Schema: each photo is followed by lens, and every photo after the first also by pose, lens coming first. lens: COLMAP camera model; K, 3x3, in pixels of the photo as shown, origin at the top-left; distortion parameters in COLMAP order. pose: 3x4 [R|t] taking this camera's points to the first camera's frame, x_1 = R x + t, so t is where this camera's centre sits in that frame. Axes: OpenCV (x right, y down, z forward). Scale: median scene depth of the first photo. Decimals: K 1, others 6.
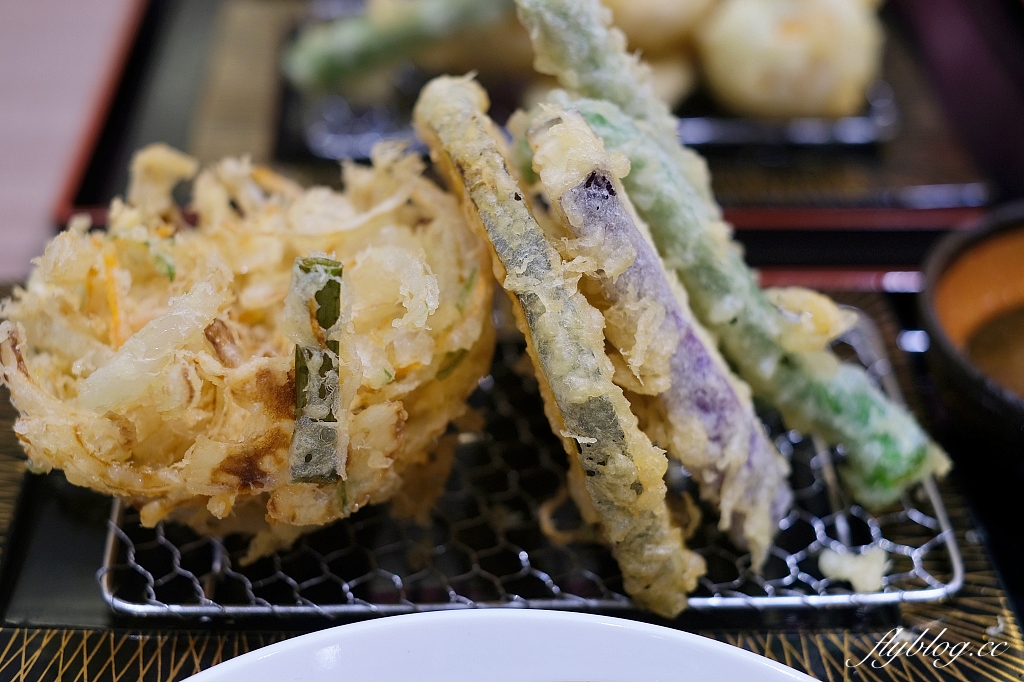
lens RADIAL K [[1801.1, 0, 512.0], [0, 1801.1, 341.0], [0, 0, 1]] dist [-0.090820, -0.309701]
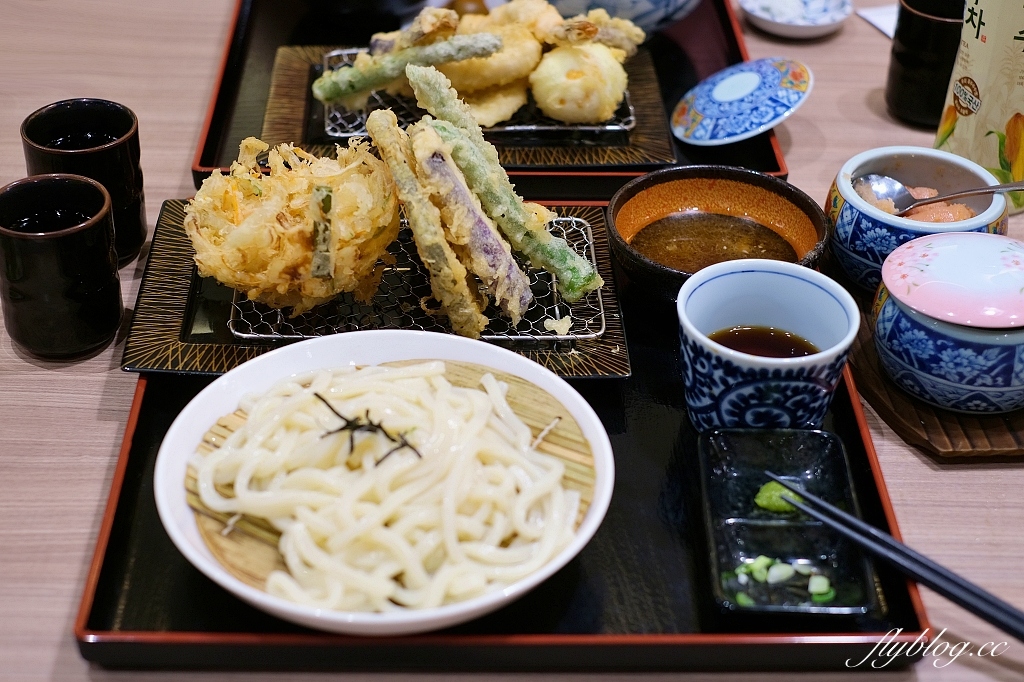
lens RADIAL K [[1801.1, 0, 512.0], [0, 1801.1, 341.0], [0, 0, 1]] dist [-0.090820, -0.309701]
pose [[0.999930, 0.008658, -0.008024, 0.160249], [-0.008486, 0.999739, 0.021194, 0.103810], [0.008206, -0.021124, 0.999743, -1.359816]]
